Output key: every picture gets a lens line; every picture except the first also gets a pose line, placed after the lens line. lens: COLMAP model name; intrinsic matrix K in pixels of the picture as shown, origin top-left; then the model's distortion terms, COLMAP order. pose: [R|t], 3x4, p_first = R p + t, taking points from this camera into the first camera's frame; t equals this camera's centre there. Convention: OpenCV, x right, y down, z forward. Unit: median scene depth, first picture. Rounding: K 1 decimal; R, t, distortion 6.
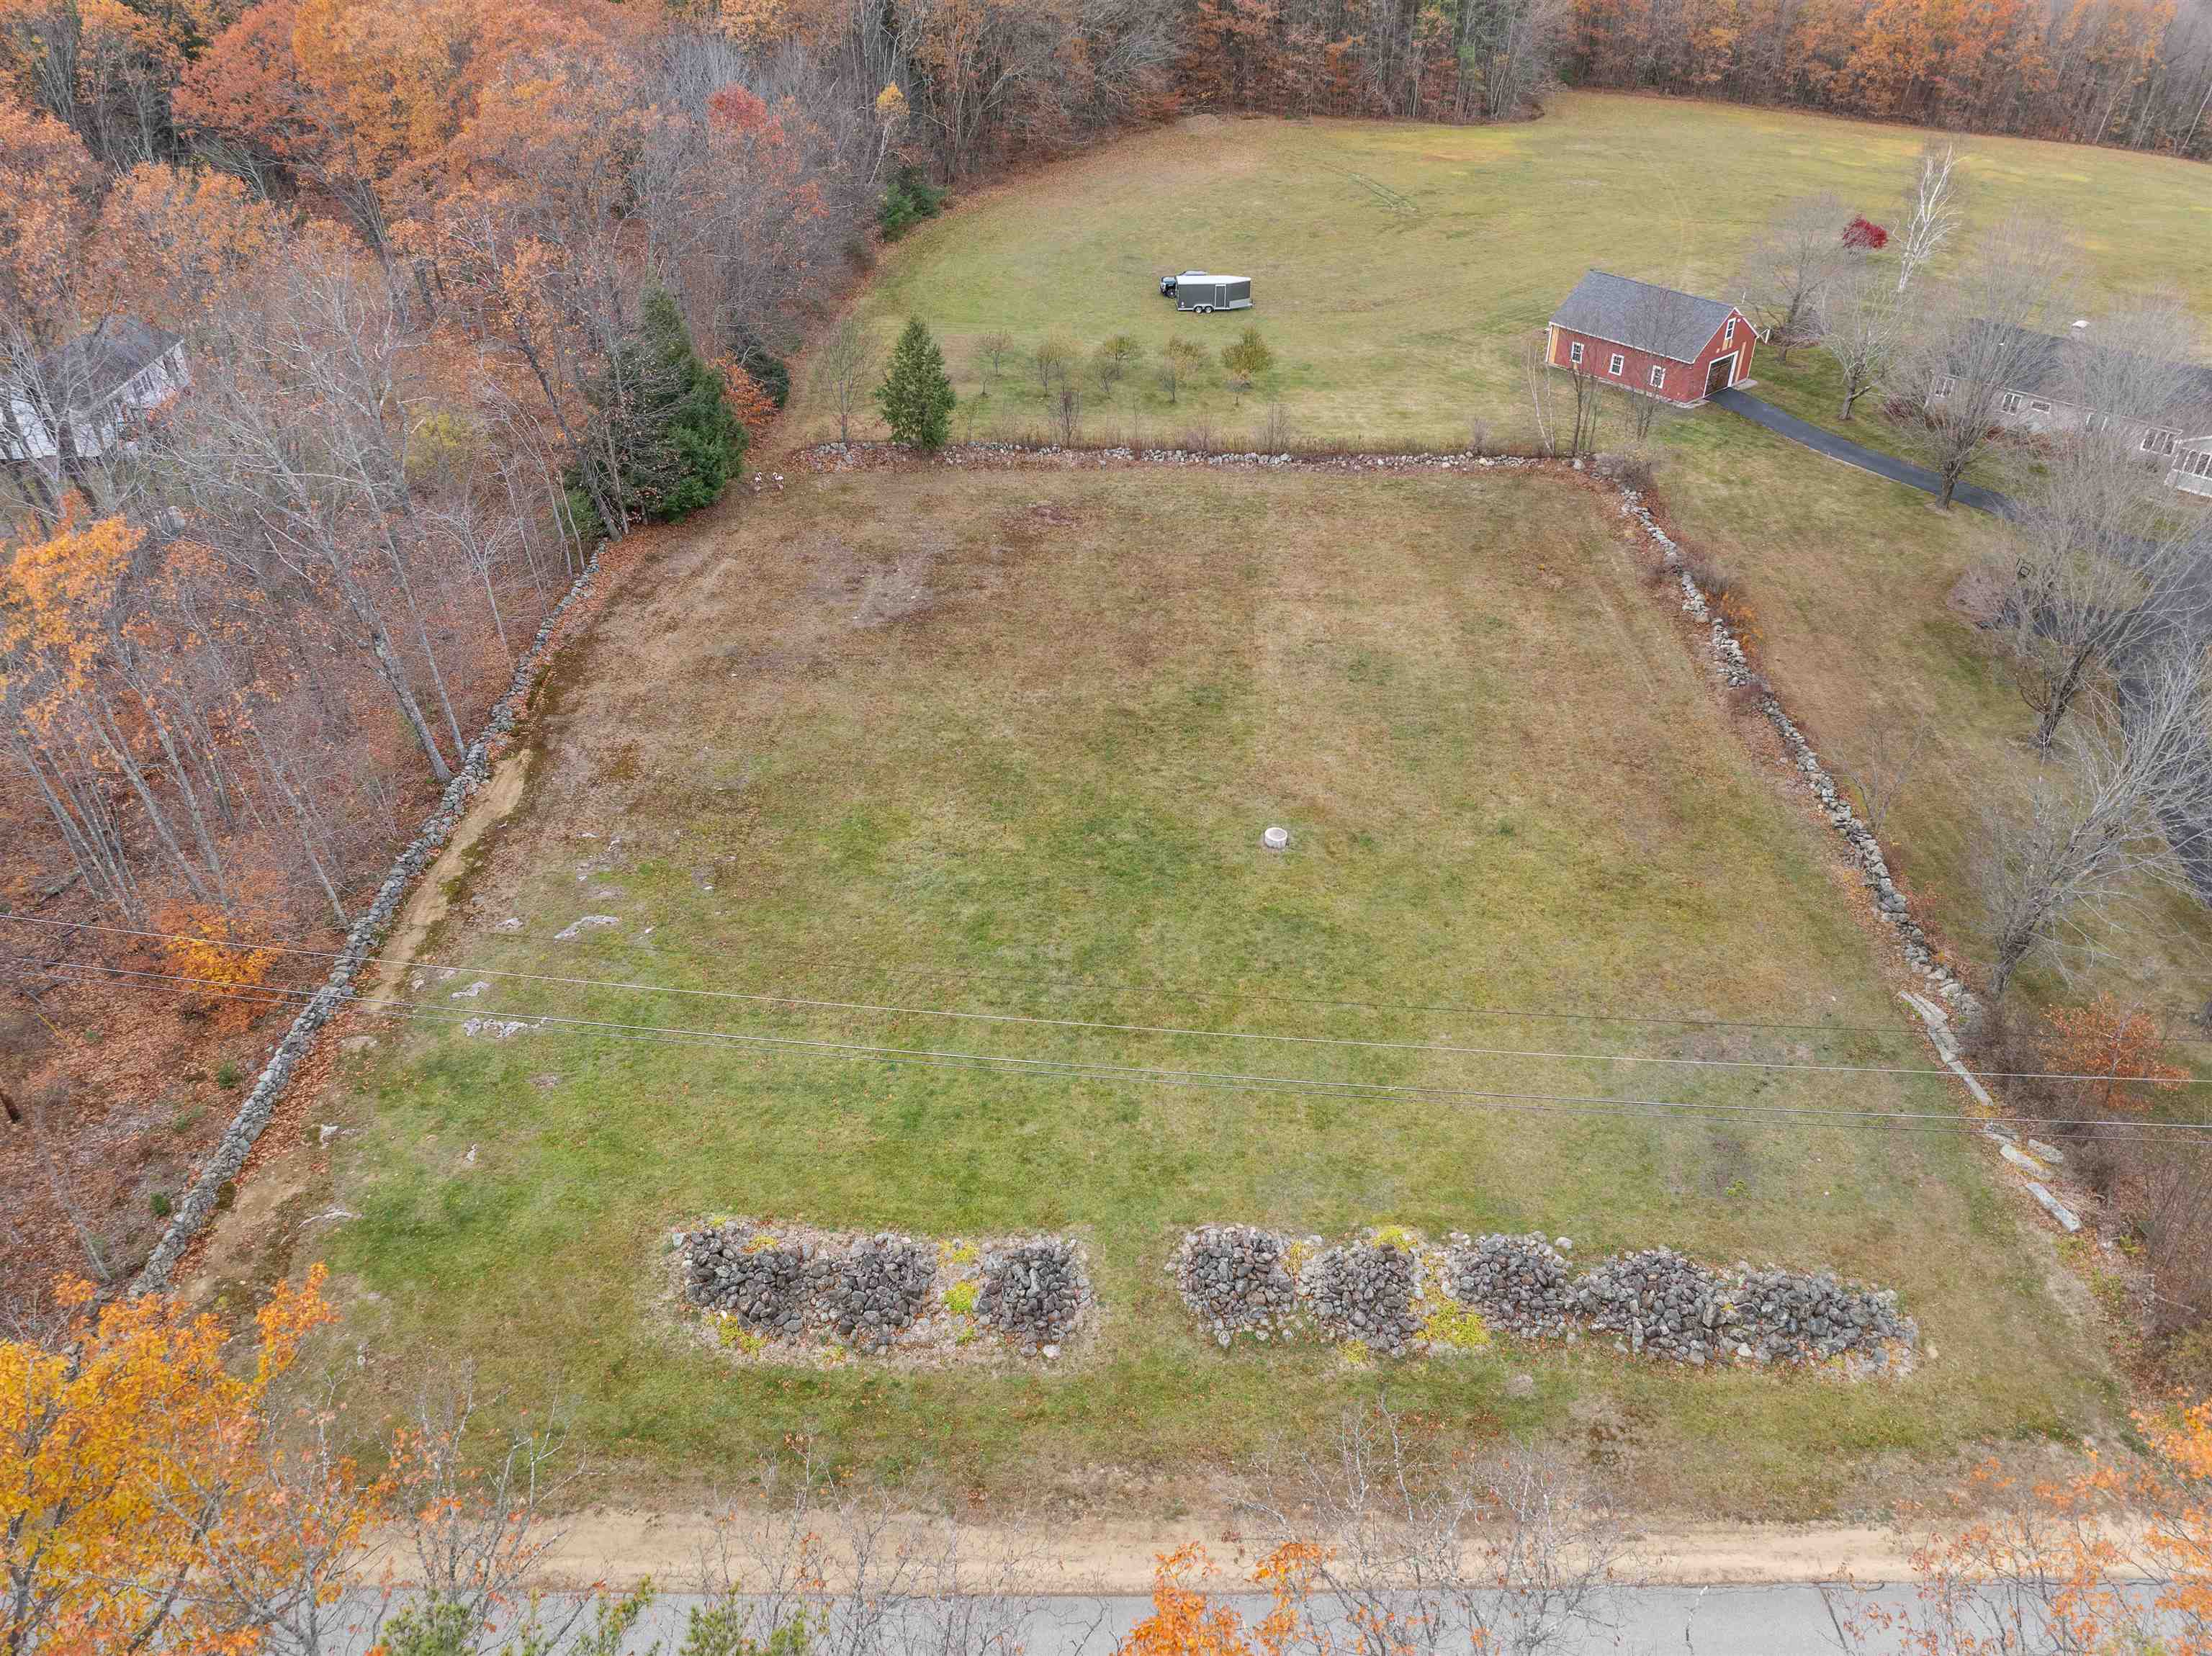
lens RADIAL K [[1553.6, 0, 1111.8], [0, 1553.6, 828.7], [0, 0, 1]] dist [-0.034215, 0.003102]
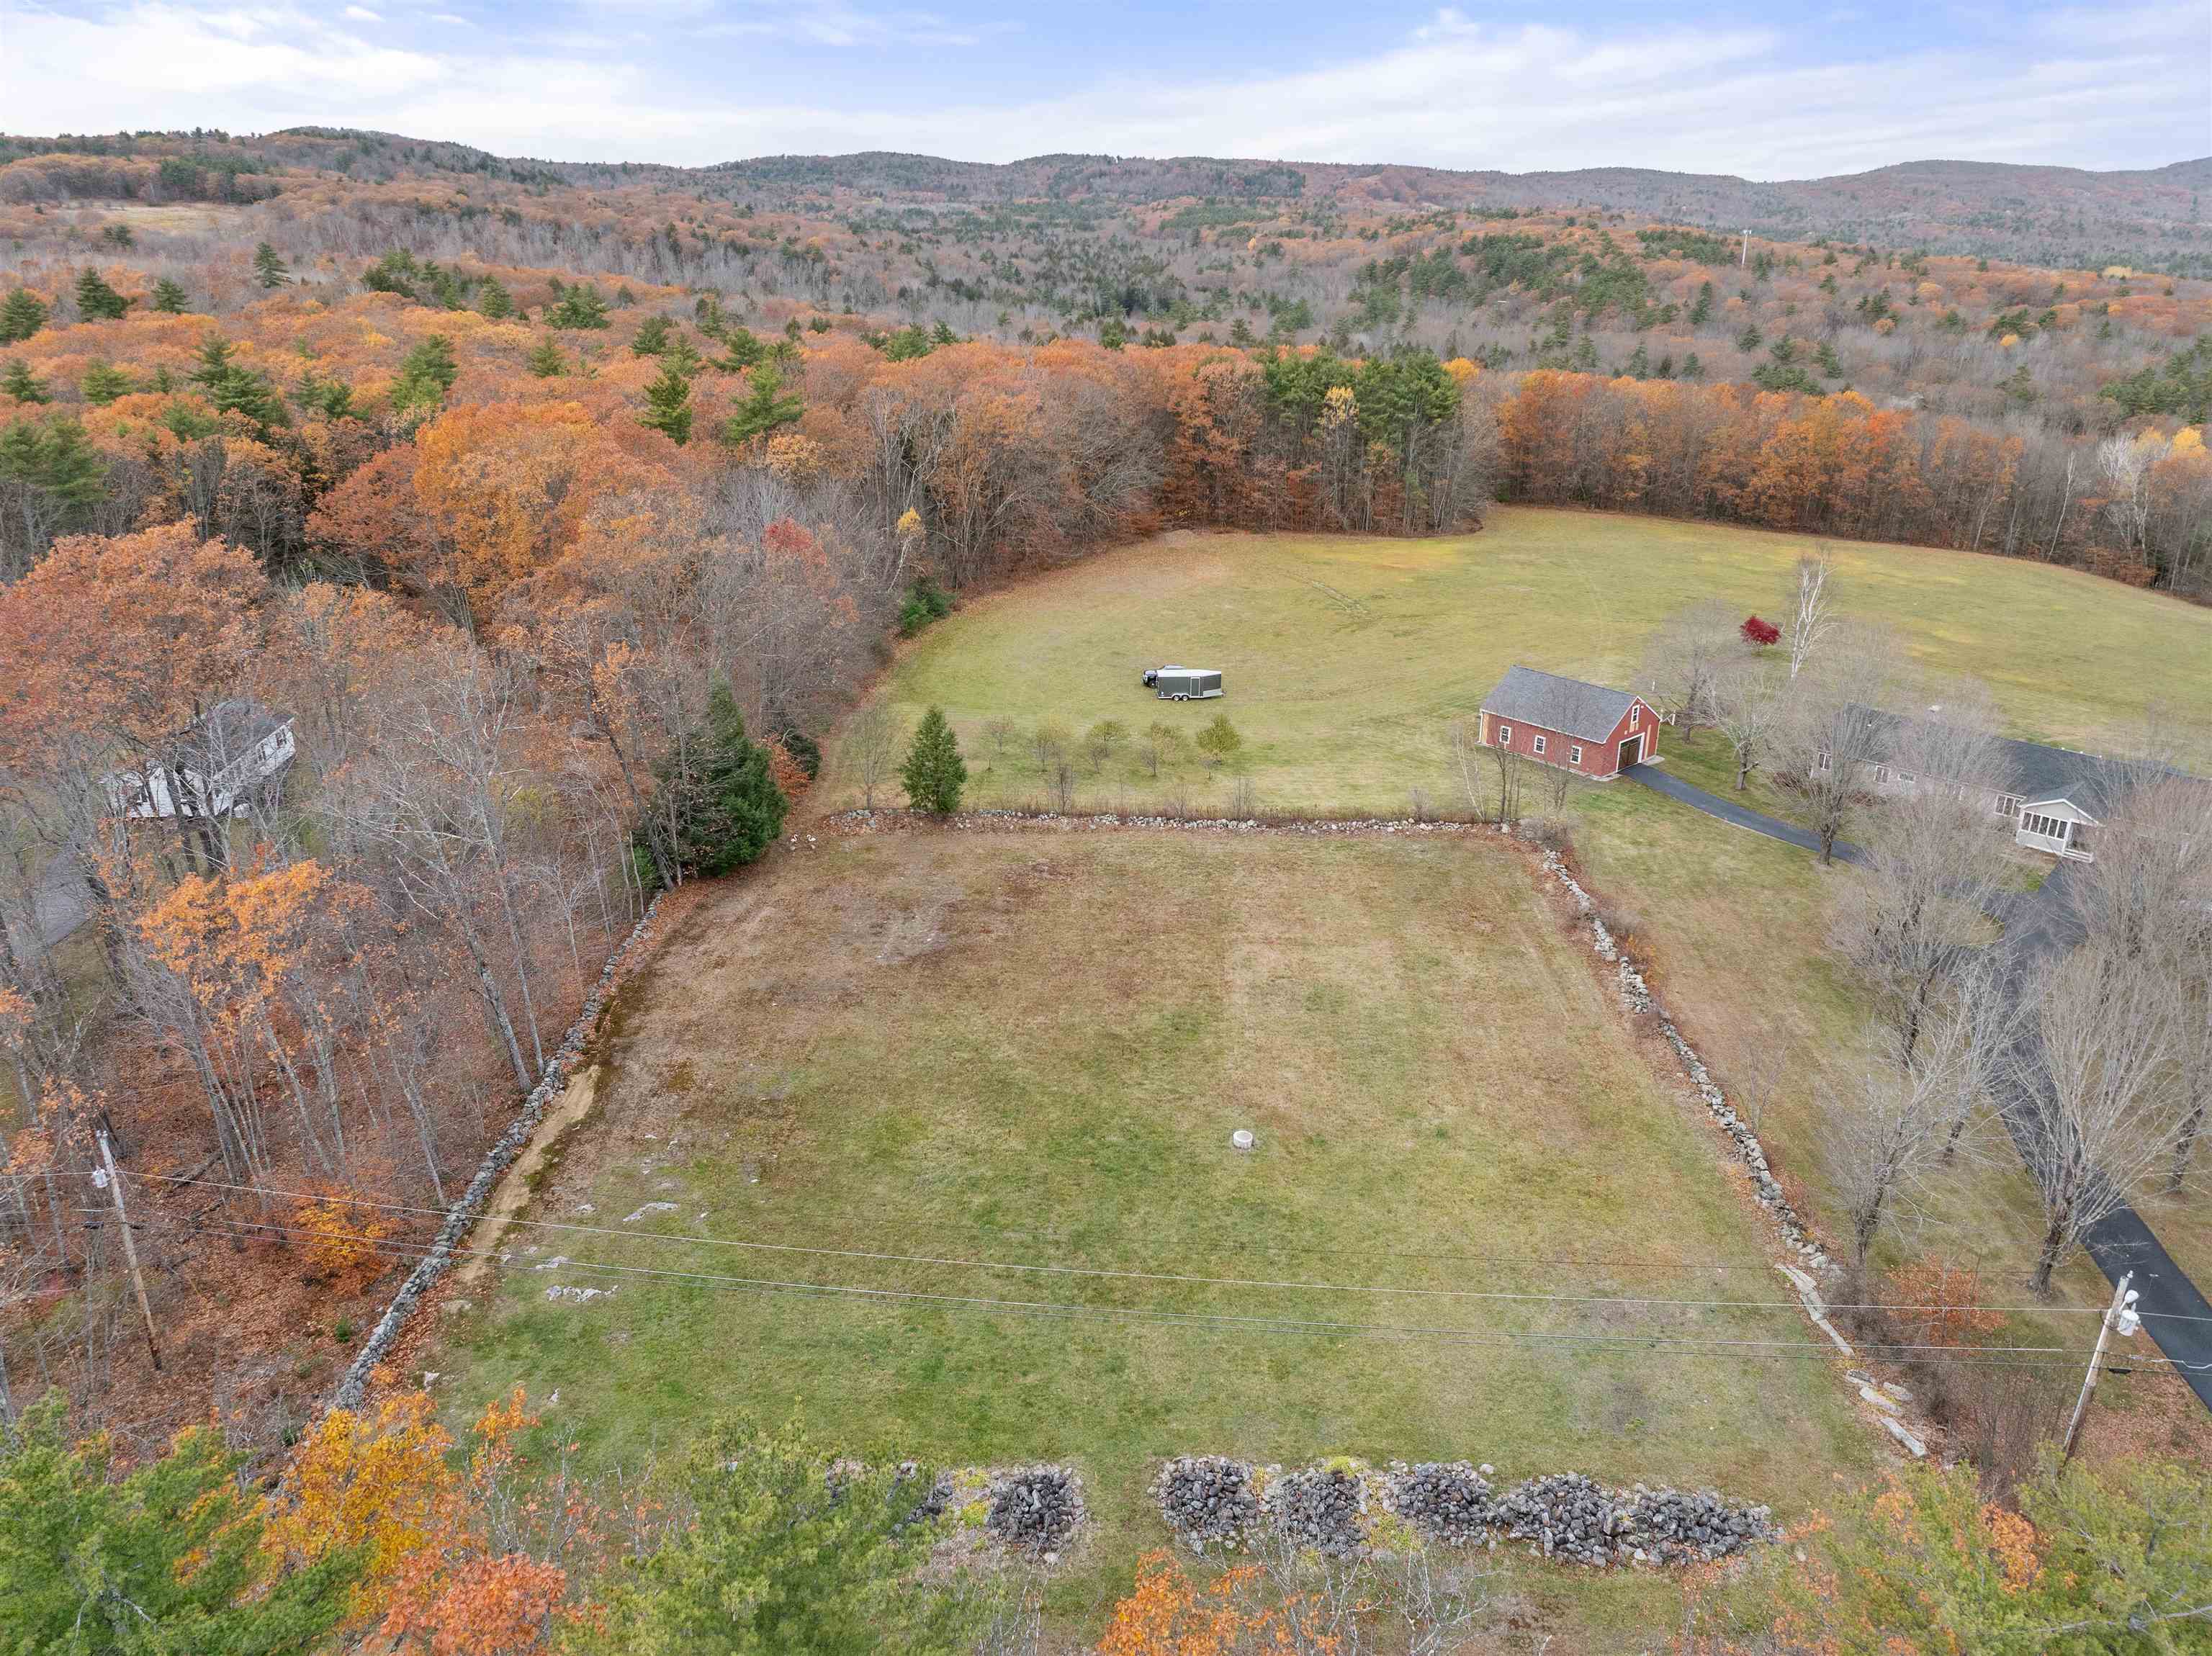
lens RADIAL K [[1553.6, 0, 1103.7], [0, 1553.6, 827.2], [0, 0, 1]] dist [-0.034215, 0.003102]
pose [[0.999993, 0.001735, 0.003377, -0.002479], [-0.000902, 0.972565, -0.232632, 0.043013], [-0.003688, 0.232627, 0.972559, -0.163490]]
